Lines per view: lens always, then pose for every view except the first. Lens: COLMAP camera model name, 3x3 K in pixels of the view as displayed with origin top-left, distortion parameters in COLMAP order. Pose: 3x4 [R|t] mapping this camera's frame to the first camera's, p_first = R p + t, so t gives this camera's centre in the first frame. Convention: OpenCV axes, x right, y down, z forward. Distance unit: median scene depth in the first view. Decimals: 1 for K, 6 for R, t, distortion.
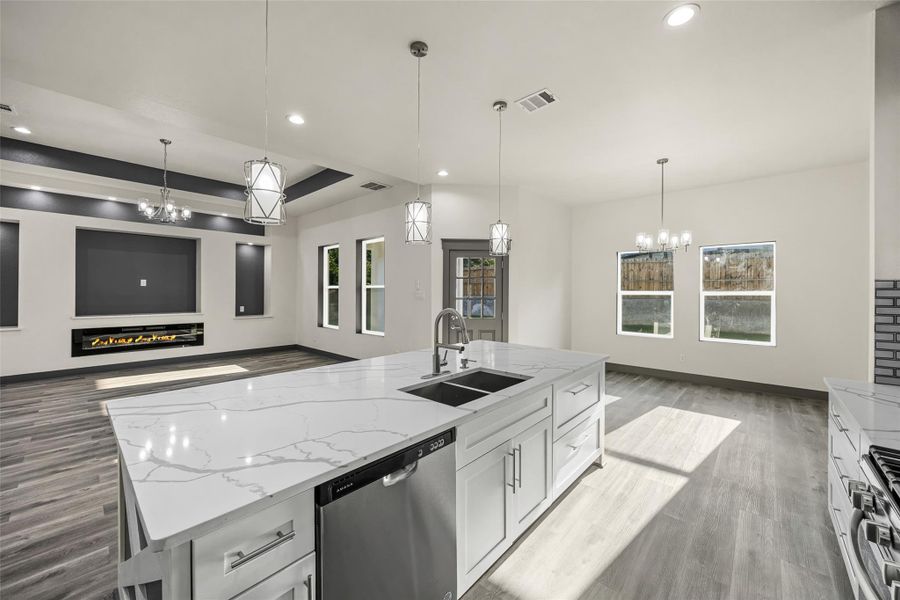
lens RADIAL K [[344.1, 0, 446.0], [0, 344.1, 293.4], [0, 0, 1]] dist [0.000847, 0.000099]
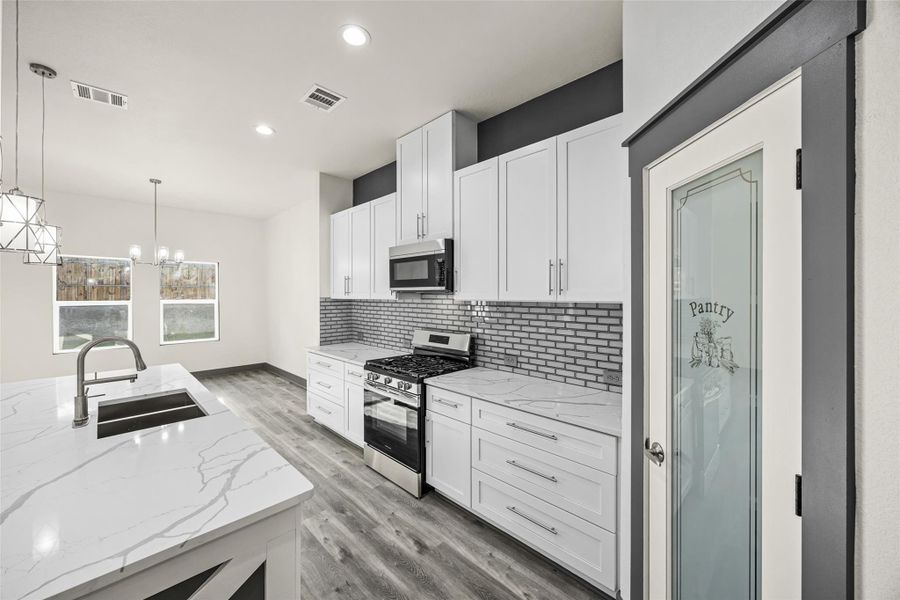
lens RADIAL K [[344.1, 0, 446.0], [0, 344.1, 293.4], [0, 0, 1]] dist [0.000847, 0.000099]
pose [[0.041714, -0.001207, 0.999129, -0.355314], [0.008672, 0.999962, 0.000846, -0.024260], [-0.999092, 0.008629, 0.041723, 0.048437]]
